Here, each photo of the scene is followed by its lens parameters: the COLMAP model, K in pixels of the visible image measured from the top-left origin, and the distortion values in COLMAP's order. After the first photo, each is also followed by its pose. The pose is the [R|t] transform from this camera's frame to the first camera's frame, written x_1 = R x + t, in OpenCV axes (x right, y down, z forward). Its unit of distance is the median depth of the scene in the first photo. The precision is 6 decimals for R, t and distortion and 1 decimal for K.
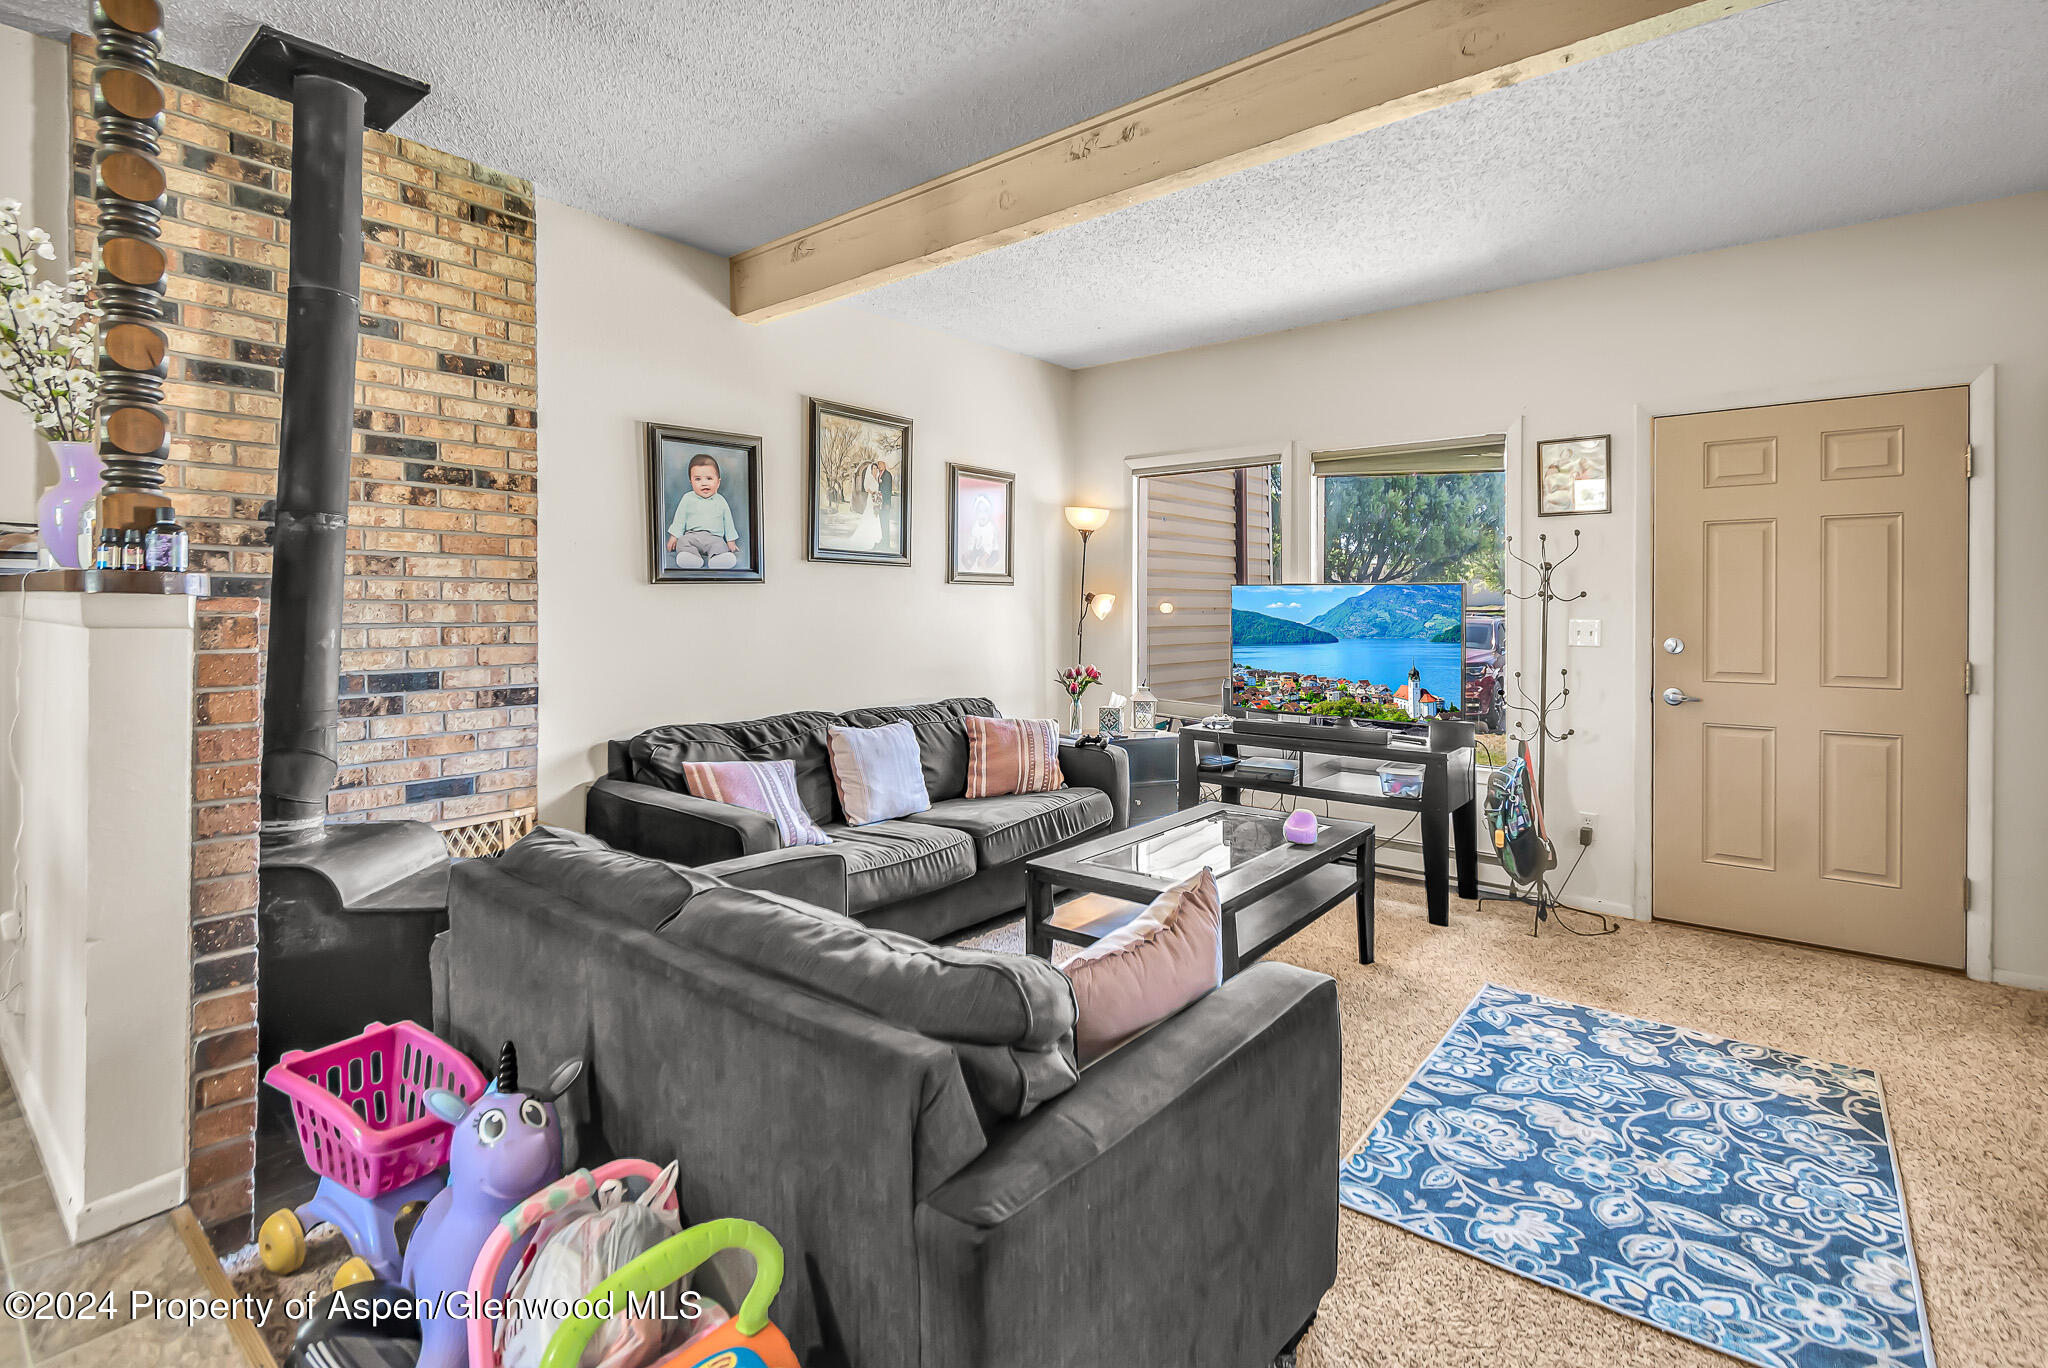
lens RADIAL K [[994.2, 0, 976.9], [0, 994.2, 614.9], [0, 0, 1]] dist [-0.005915, -0.001424]
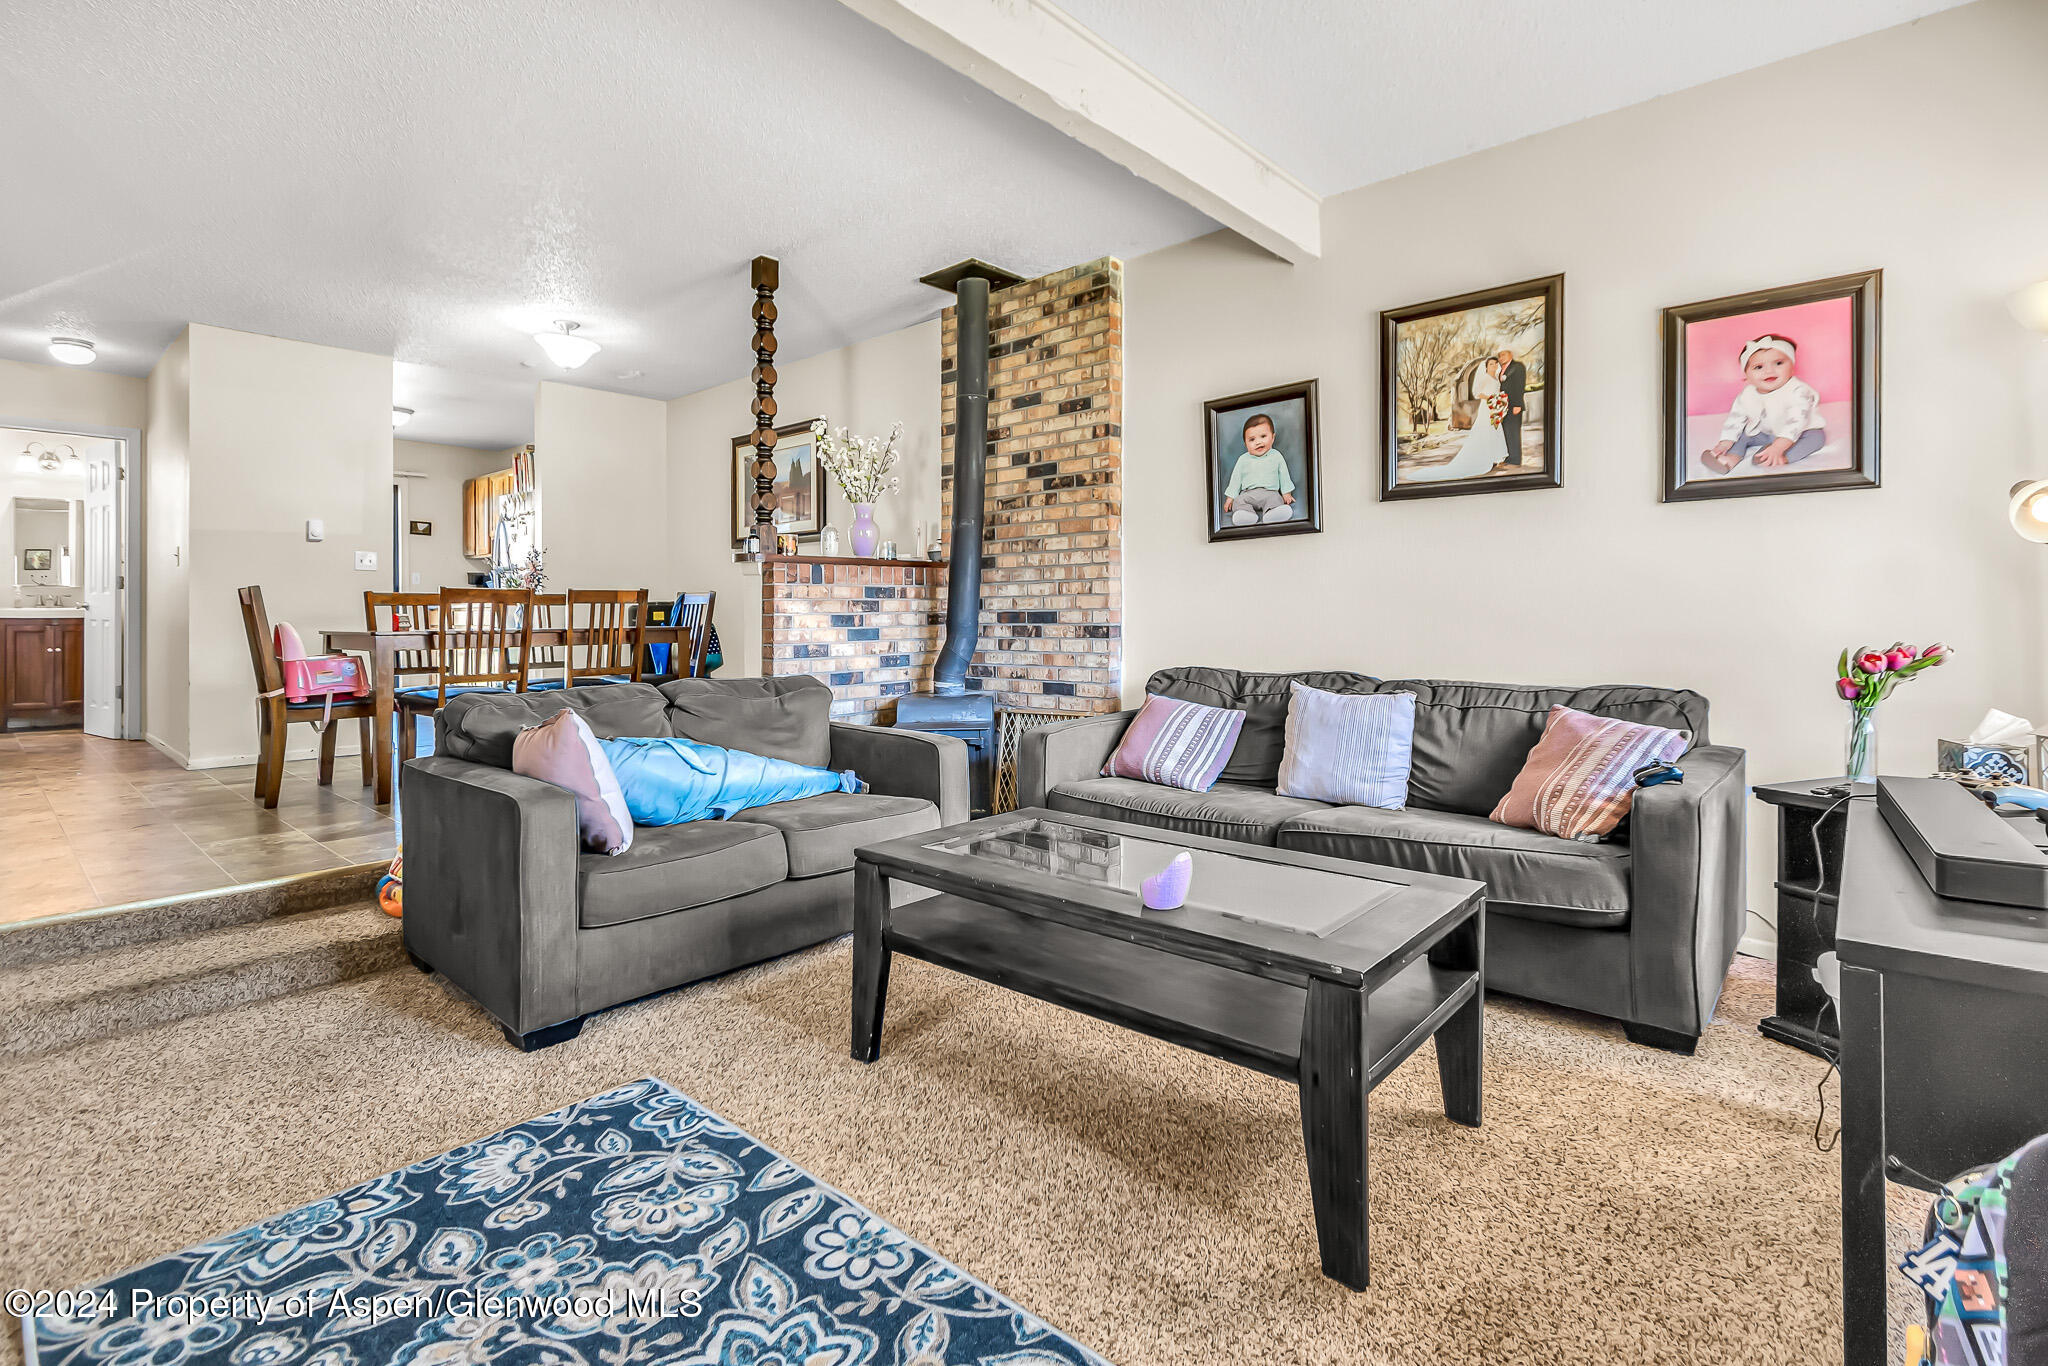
lens RADIAL K [[913.6, 0, 972.5], [0, 913.6, 610.4], [0, 0, 1]] dist [0.004375, 0.000170]
pose [[-0.036499, -0.004991, -0.999321, 1.018541], [-0.004098, 0.999980, -0.004845, 0.073156], [0.999325, 0.003918, -0.036519, 1.075529]]
